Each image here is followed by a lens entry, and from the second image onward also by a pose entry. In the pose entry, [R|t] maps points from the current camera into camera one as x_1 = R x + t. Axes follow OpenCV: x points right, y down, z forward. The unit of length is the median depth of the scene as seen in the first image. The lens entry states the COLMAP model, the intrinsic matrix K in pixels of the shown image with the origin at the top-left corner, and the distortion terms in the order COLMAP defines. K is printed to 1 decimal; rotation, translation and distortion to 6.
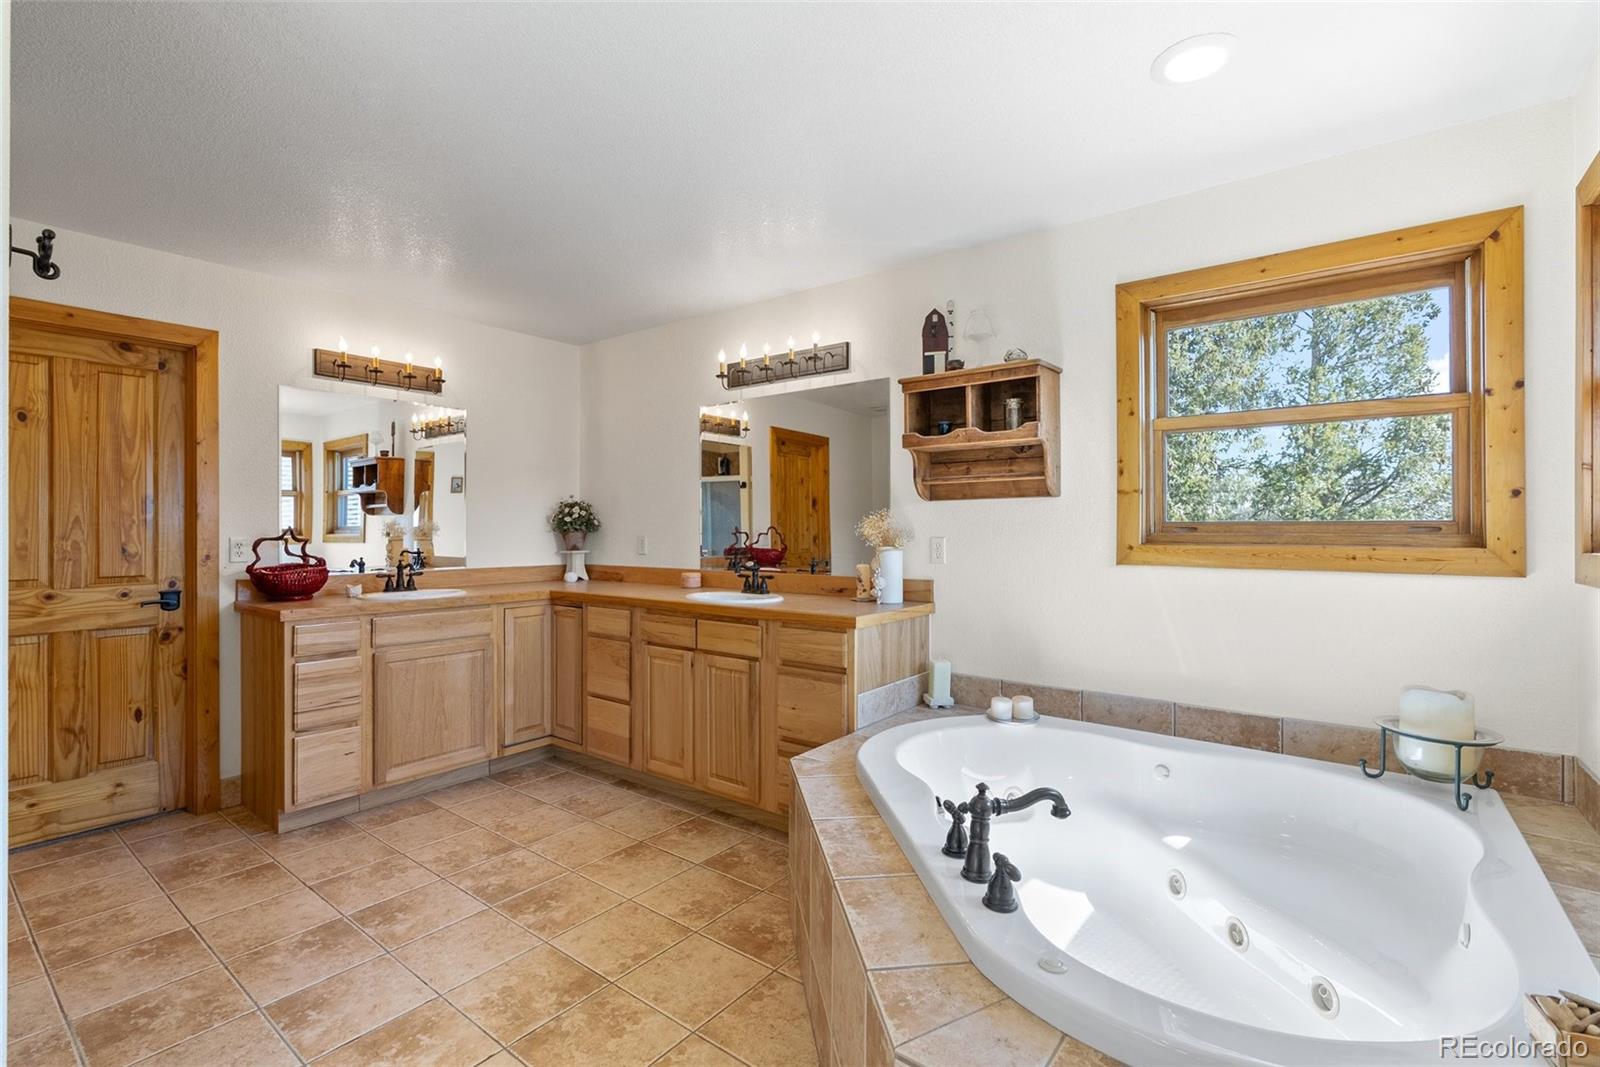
lens RADIAL K [[721.2, 0, 798.5], [0, 721.2, 519.4], [0, 0, 1]] dist [-0.003875, 0.000038]
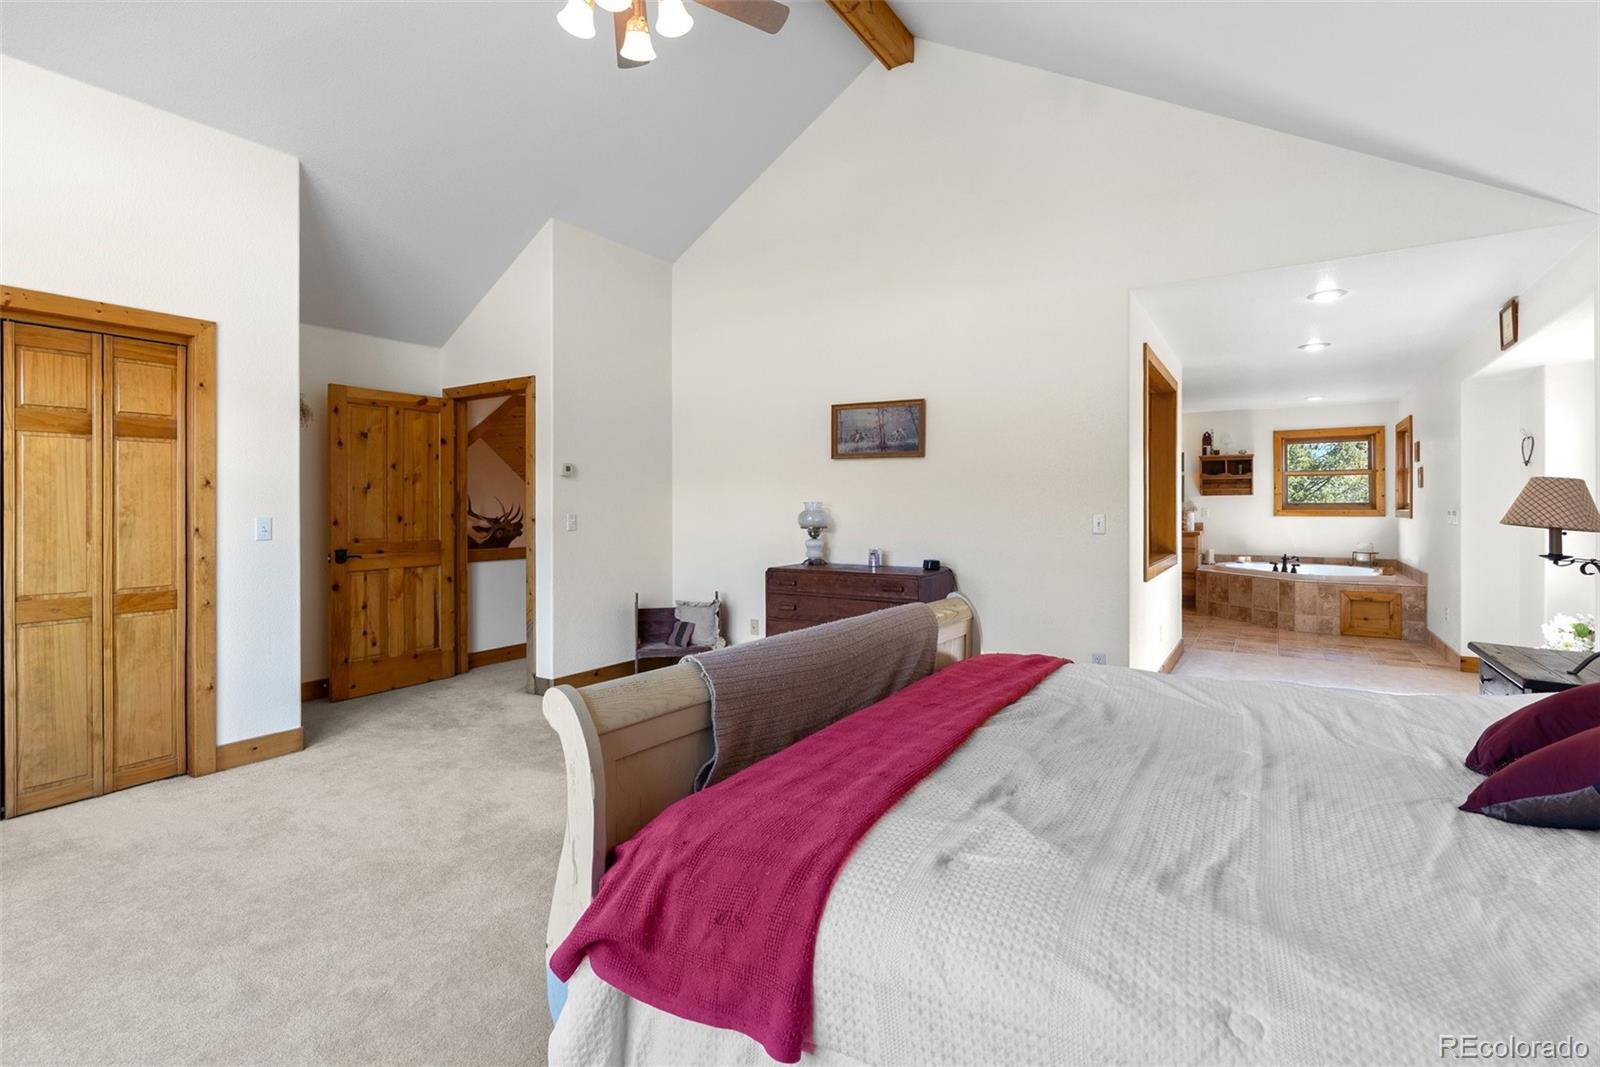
lens RADIAL K [[740.9, 0, 801.9], [0, 740.9, 499.2], [0, 0, 1]] dist [-0.001513, 0.000104]
pose [[0.995643, -0.002331, 0.093215, -2.027302], [0.002110, 0.999995, 0.002470, -0.026424], [-0.093221, -0.002263, 0.995643, -2.177644]]
